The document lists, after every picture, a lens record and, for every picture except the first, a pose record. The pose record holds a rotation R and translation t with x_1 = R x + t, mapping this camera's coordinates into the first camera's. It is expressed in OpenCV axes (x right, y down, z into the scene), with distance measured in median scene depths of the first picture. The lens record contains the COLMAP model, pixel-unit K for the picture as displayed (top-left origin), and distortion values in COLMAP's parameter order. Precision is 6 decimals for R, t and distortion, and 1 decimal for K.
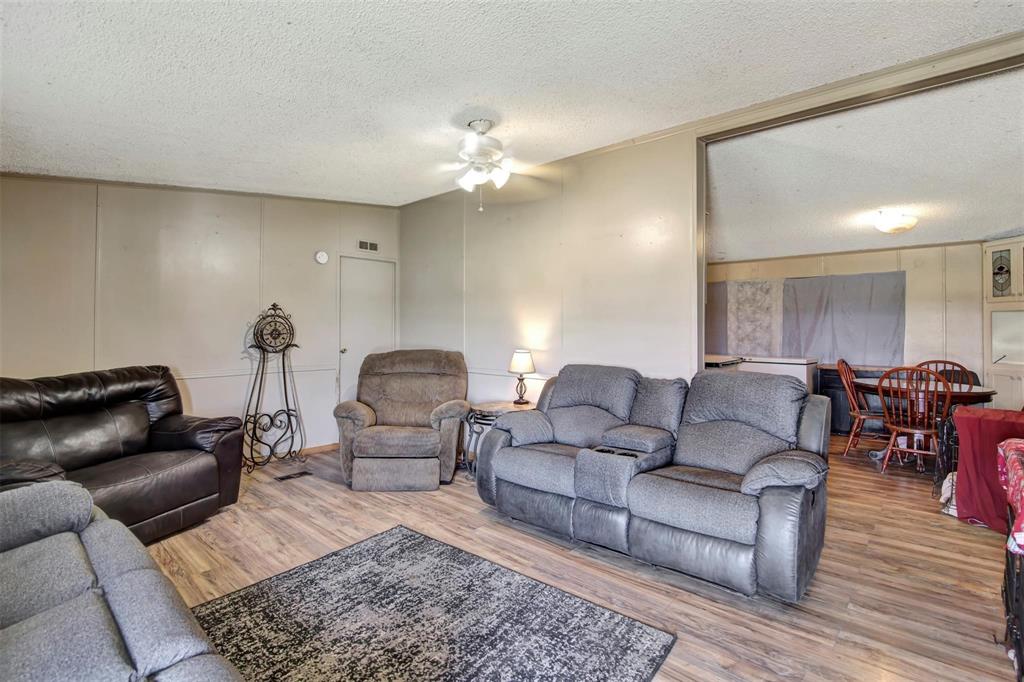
lens RADIAL K [[480.9, 0, 510.3], [0, 480.9, 333.9], [0, 0, 1]] dist [-0.015509, 0.000775]
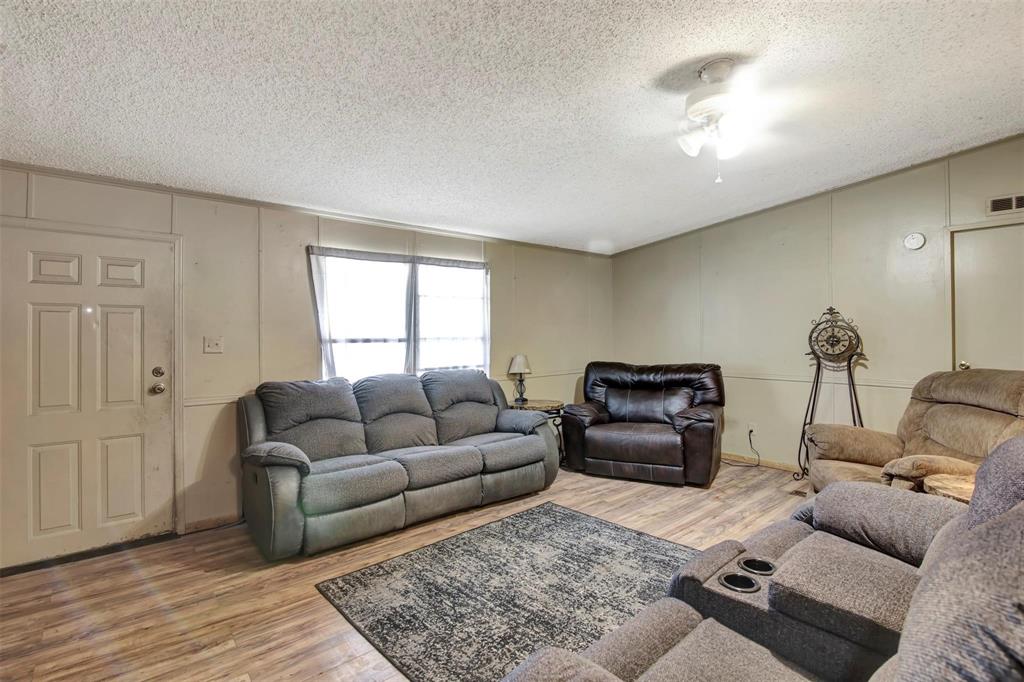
lens RADIAL K [[480.9, 0, 509.9], [0, 480.9, 336.7], [0, 0, 1]] dist [-0.015509, 0.000775]
pose [[-0.133616, 0.002012, -0.991031, 0.893447], [-0.004352, 0.999987, 0.002617, -0.012591], [0.991024, 0.004662, -0.133606, 0.931213]]
